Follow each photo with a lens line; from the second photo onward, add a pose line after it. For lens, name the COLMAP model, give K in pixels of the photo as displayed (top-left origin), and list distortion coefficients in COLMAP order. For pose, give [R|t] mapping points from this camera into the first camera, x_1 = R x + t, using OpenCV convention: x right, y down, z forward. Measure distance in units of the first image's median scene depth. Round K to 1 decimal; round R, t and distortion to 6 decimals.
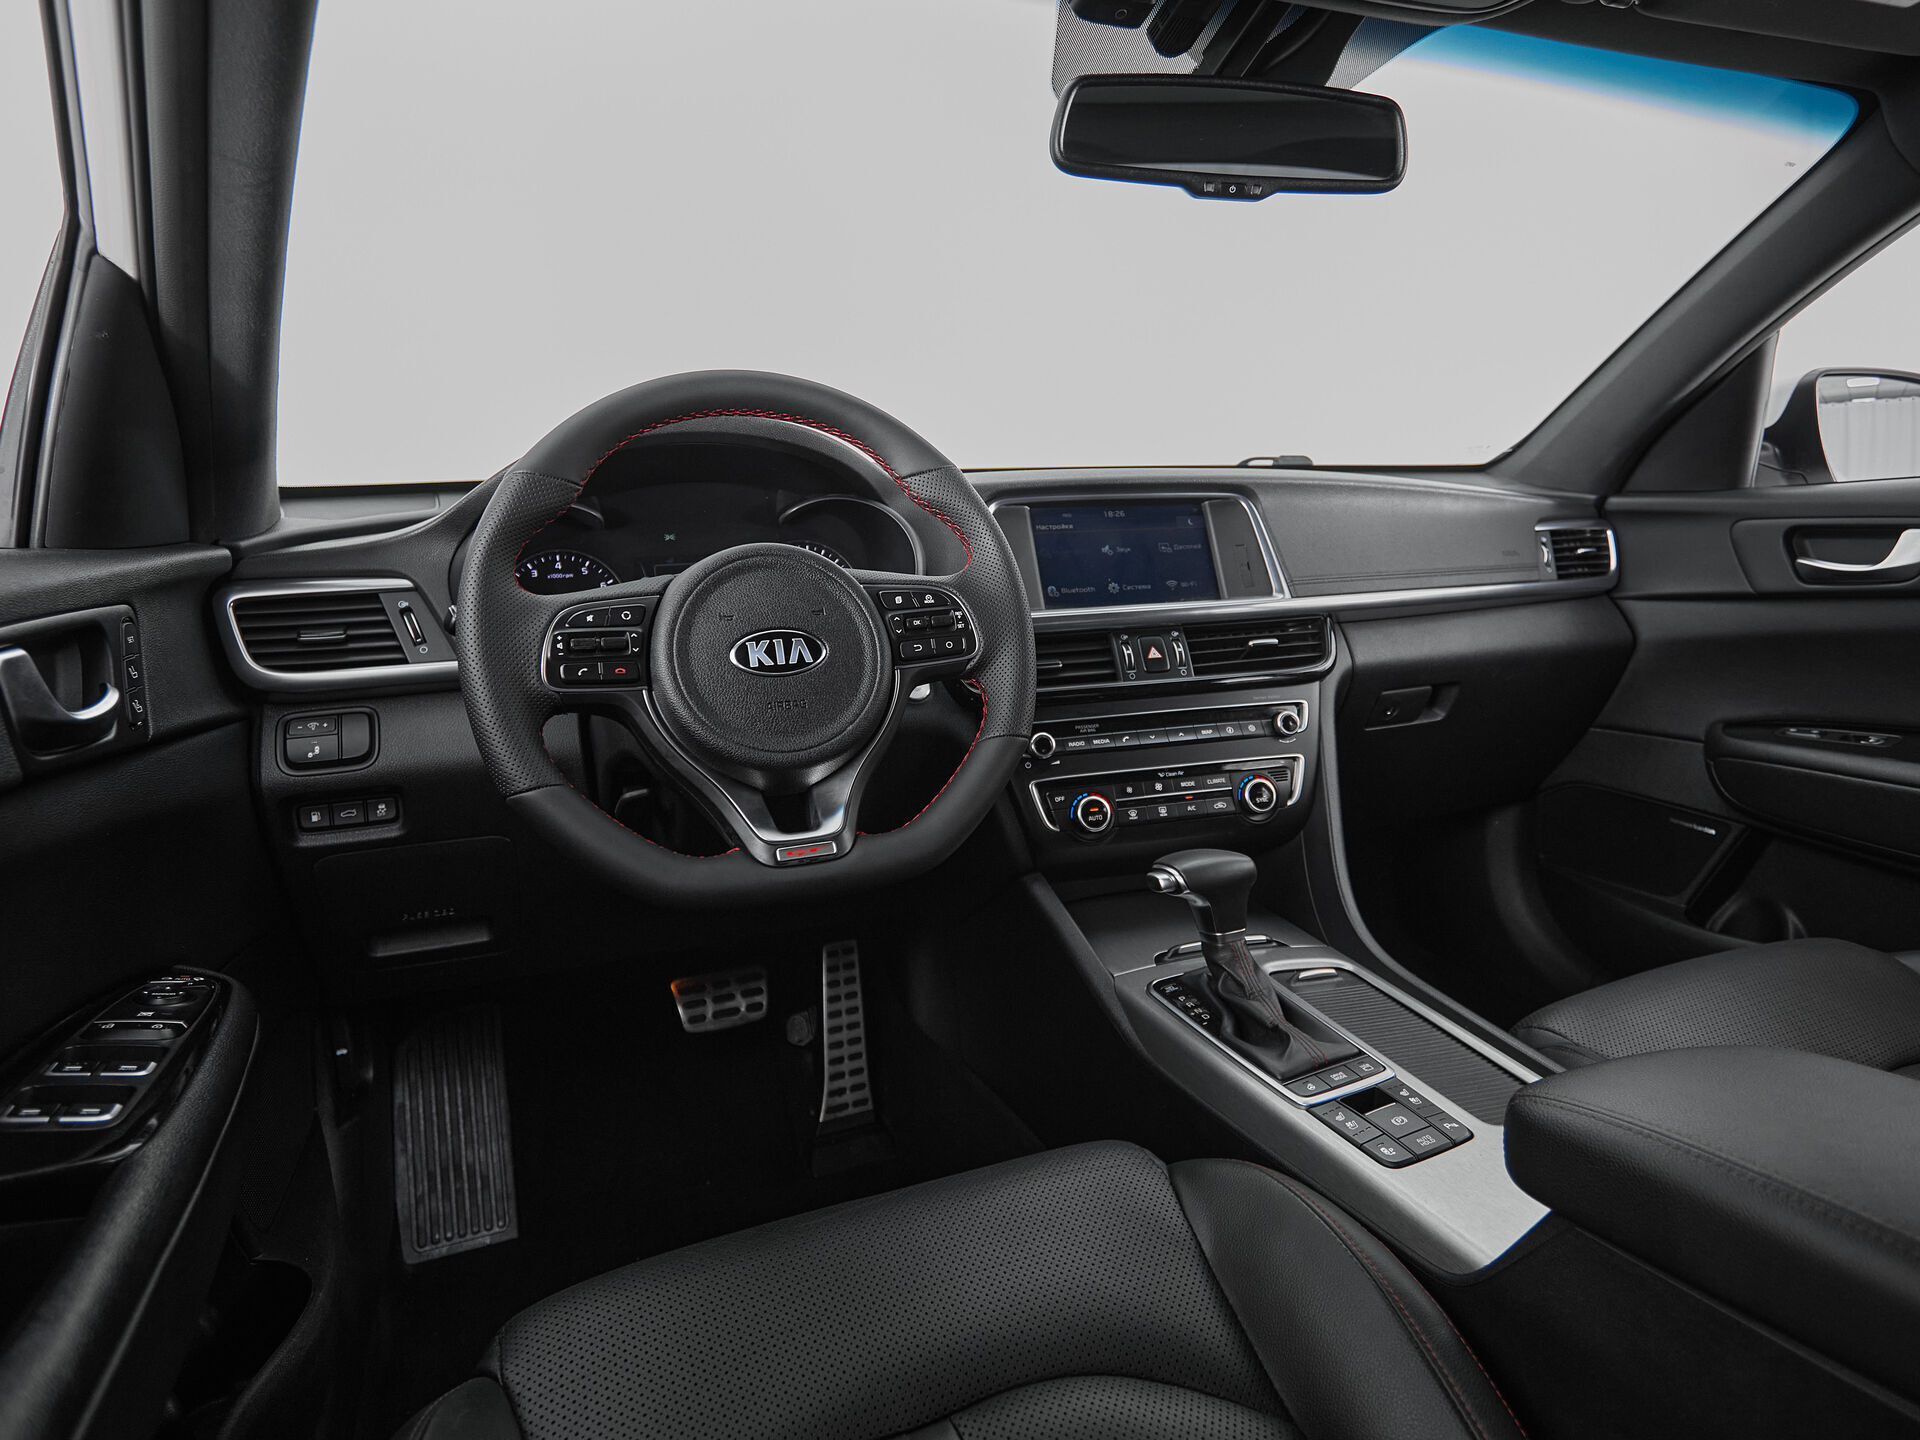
lens RADIAL K [[1127.0, 0, 993.4], [0, 1127.0, 692.4], [0, 0, 1]] dist [-0.011400, -0.000405]
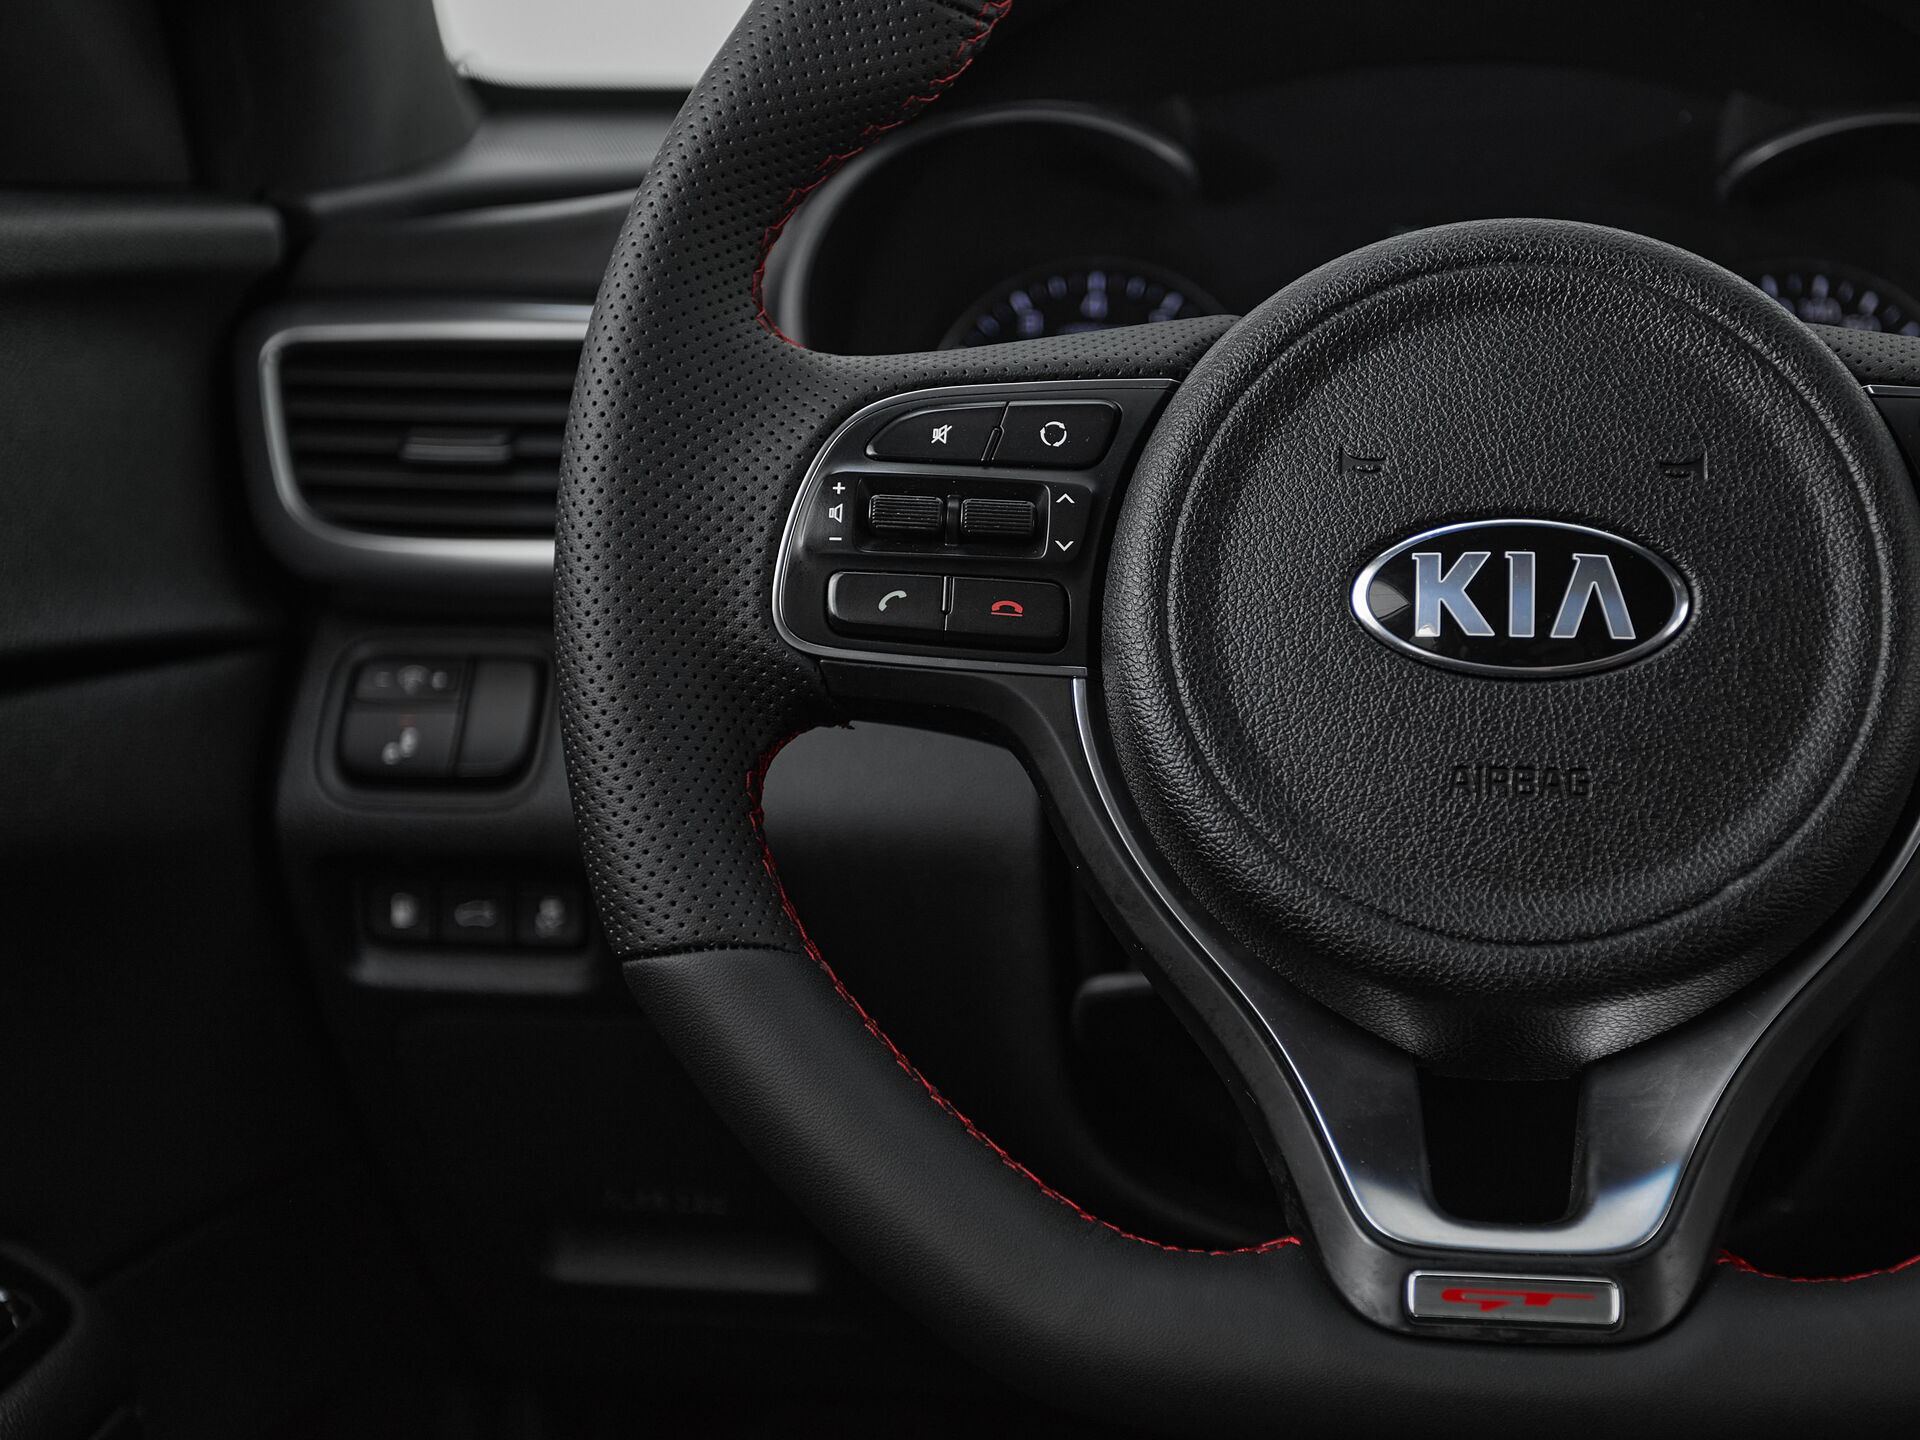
lens RADIAL K [[2691.7, 0, 1063.9], [0, 2691.7, 774.1], [0, 0, 1]] dist [0.014924, 0.000000]
pose [[0.869641, 0.121116, -0.478597, 0.032933], [-0.106614, 0.992638, 0.057476, -0.012699], [0.482034, 0.001042, 0.876152, 0.246557]]
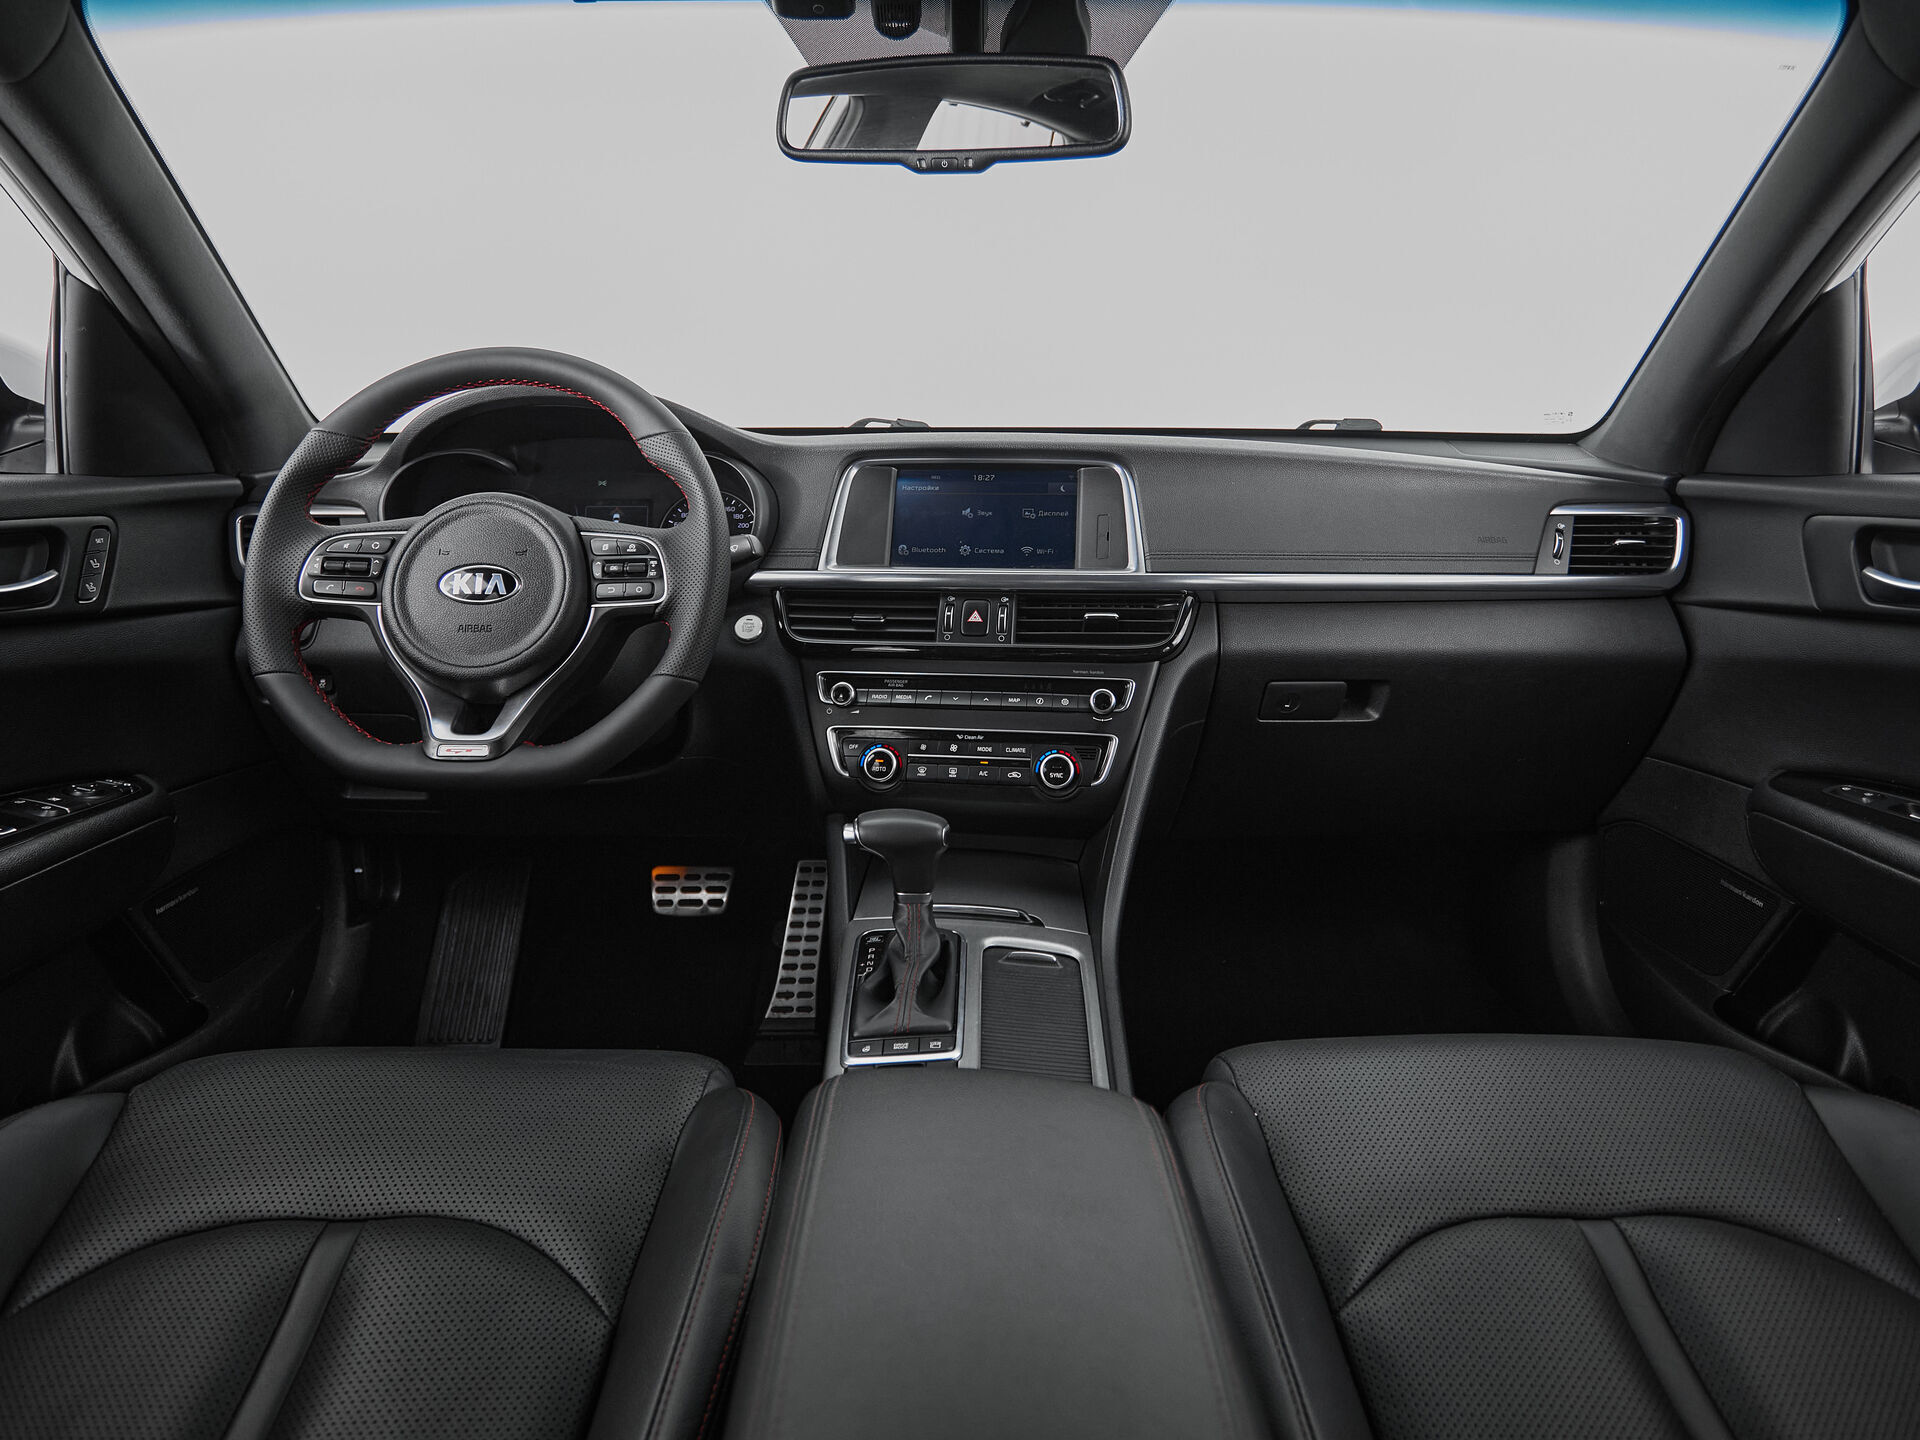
lens RADIAL K [[1127.0, 0, 966.1], [0, 1127.0, 635.9], [0, 0, 1]] dist [-0.011400, -0.000405]
pose [[0.919727, 0.091257, -0.381804, 0.551083], [-0.092165, 0.995616, 0.015950, -0.034765], [0.381586, 0.020520, 0.924106, 0.065860]]
